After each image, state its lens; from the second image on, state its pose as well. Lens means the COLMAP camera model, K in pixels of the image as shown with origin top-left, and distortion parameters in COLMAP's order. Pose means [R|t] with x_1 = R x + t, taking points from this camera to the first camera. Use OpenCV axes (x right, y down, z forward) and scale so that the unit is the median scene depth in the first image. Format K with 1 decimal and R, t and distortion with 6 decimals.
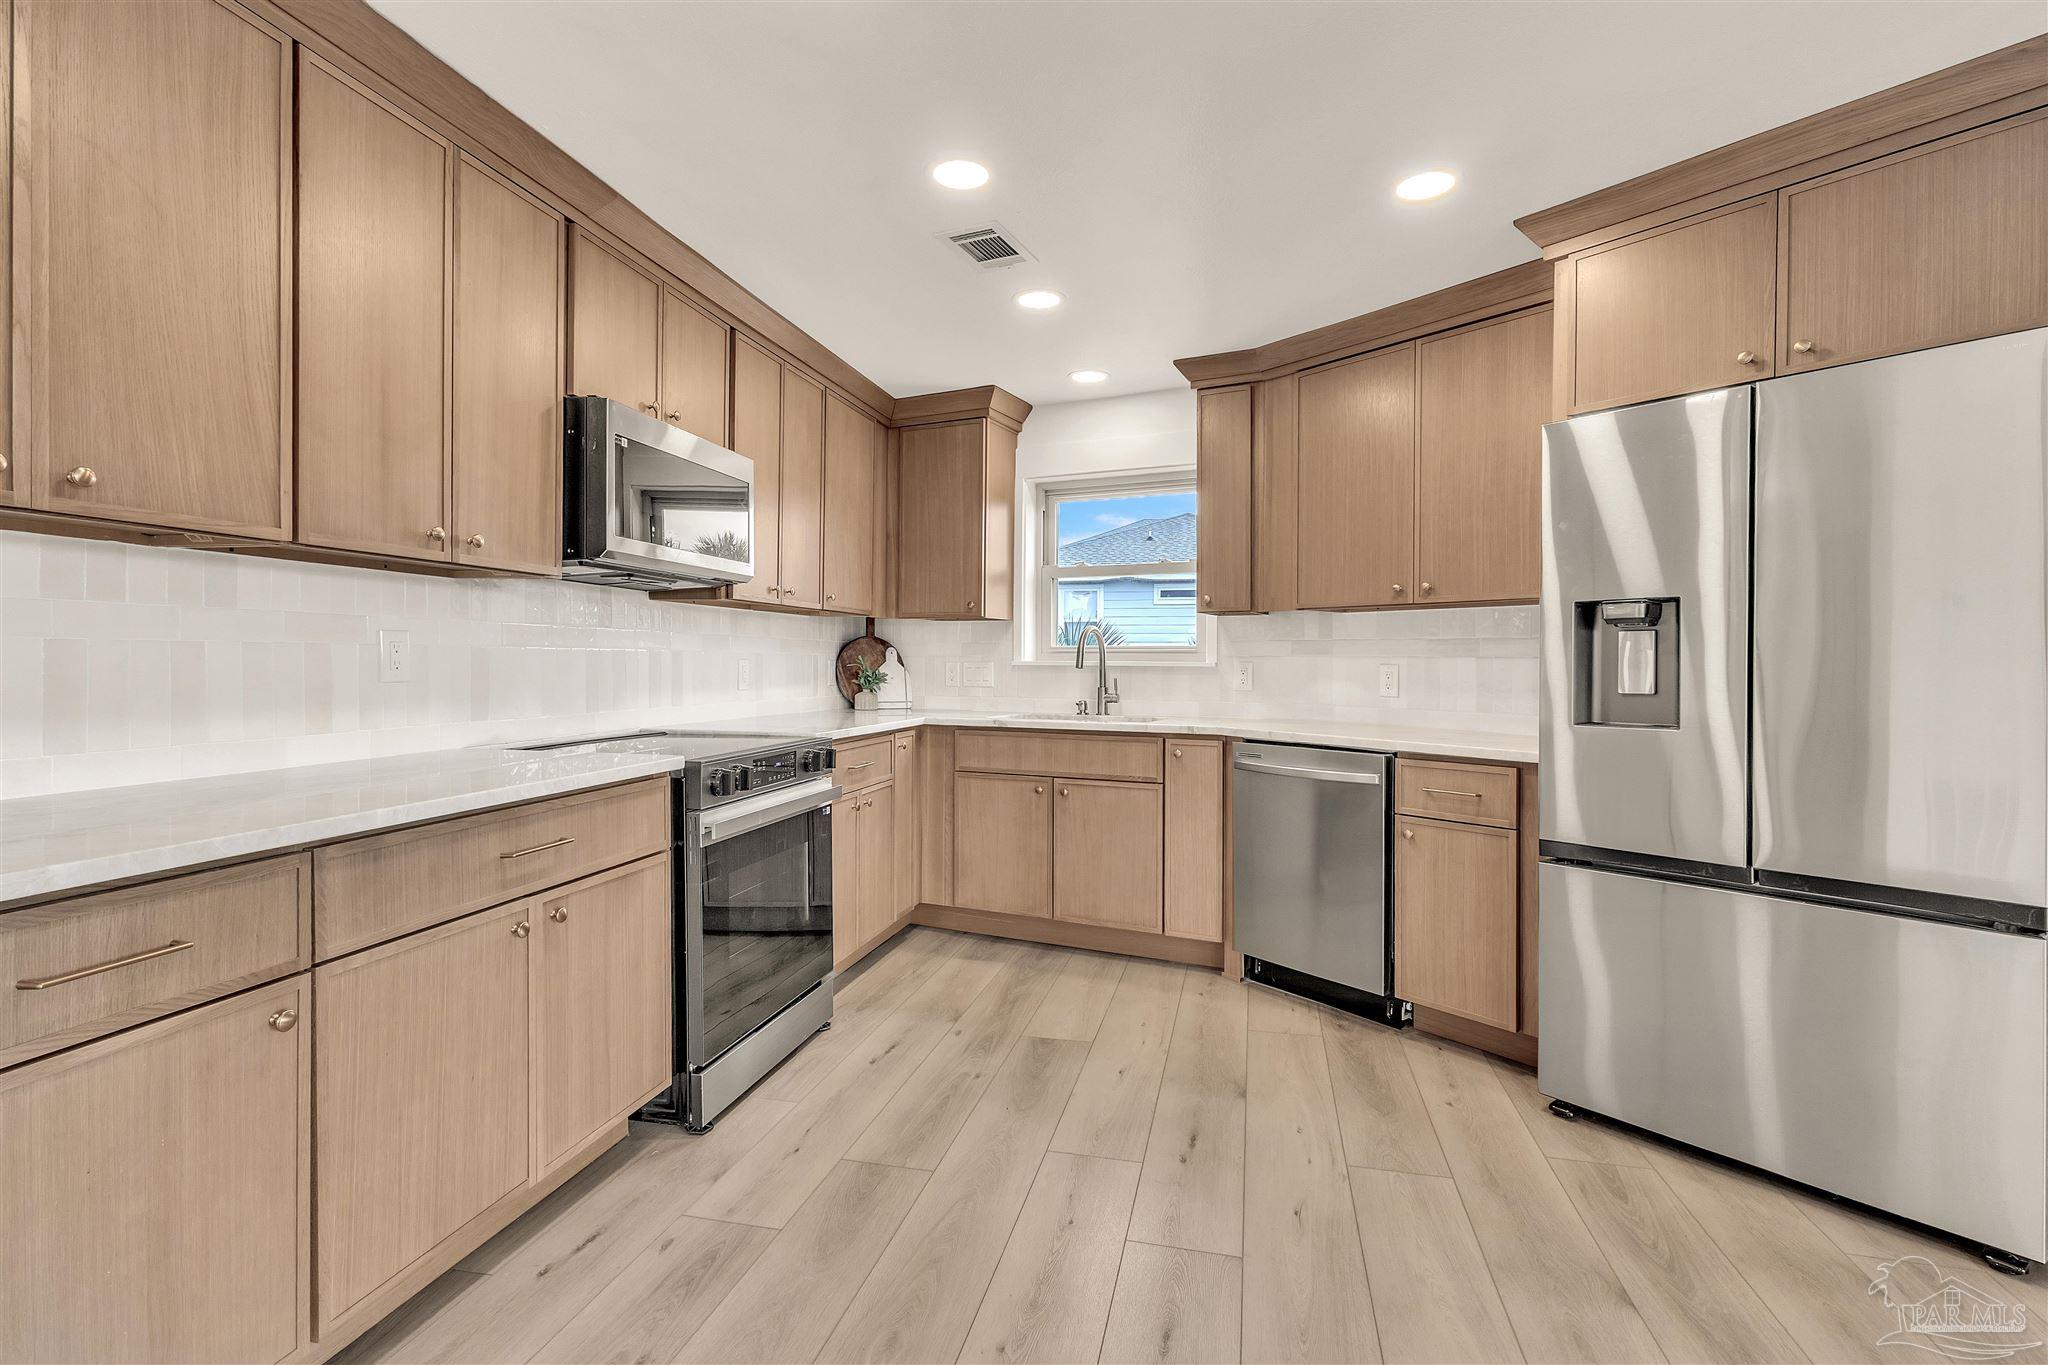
lens RADIAL K [[959.1, 0, 1036.6], [0, 959.1, 677.6], [0, 0, 1]] dist [0.003050, -0.001260]
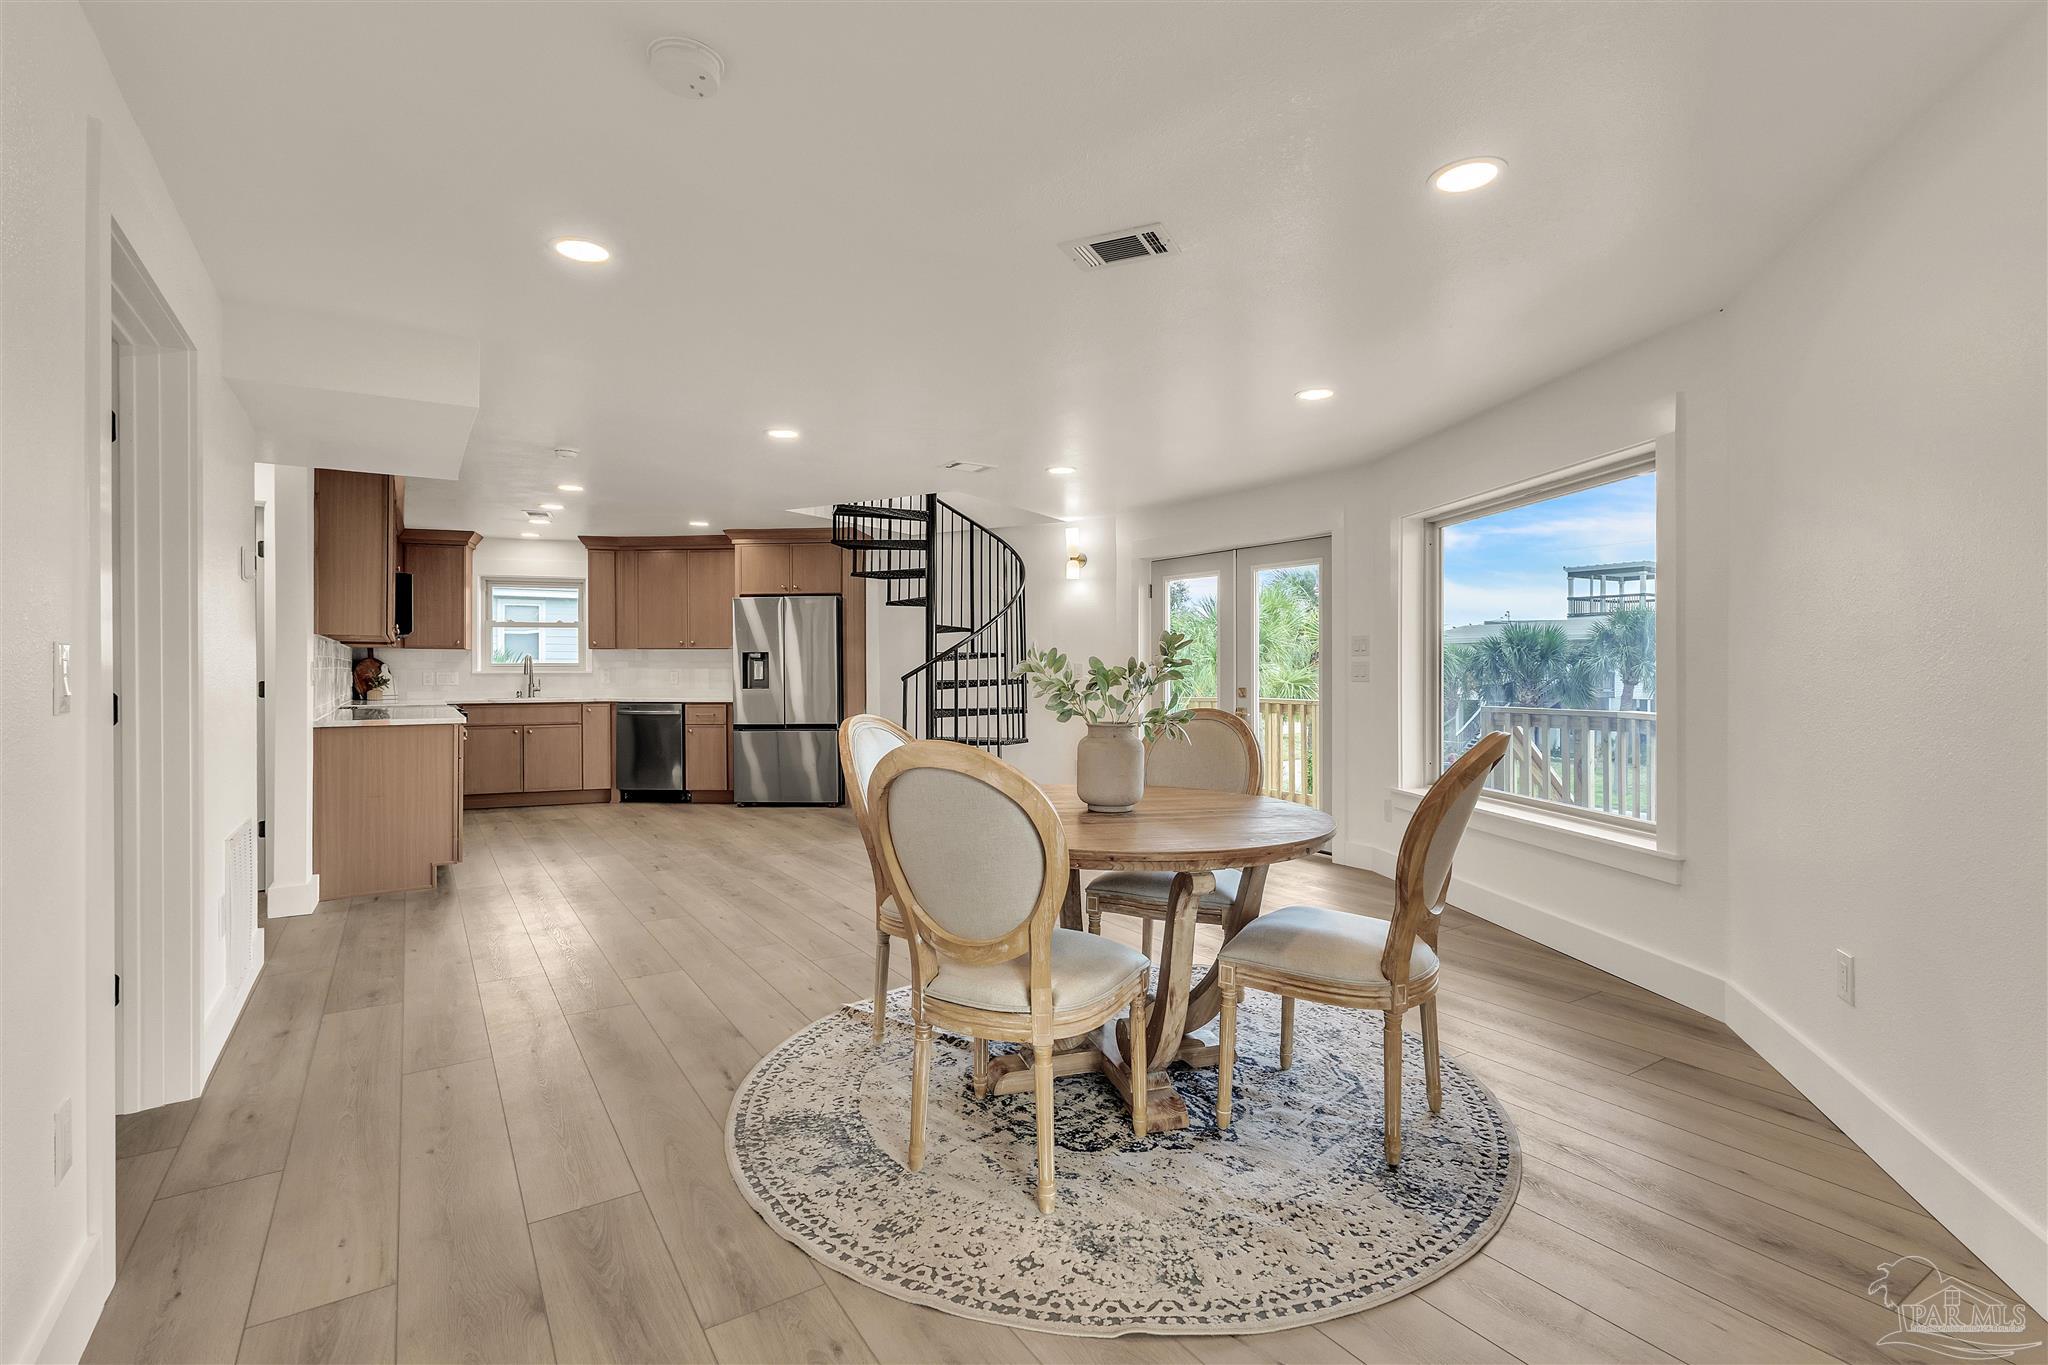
lens RADIAL K [[959.1, 0, 1028.8], [0, 959.1, 668.4], [0, 0, 1]] dist [0.003050, -0.001260]
pose [[0.696319, -0.007405, 0.717695, -0.860008], [0.016296, 0.999852, -0.005495, 0.008998], [-0.717548, 0.015522, 0.696336, -1.535188]]
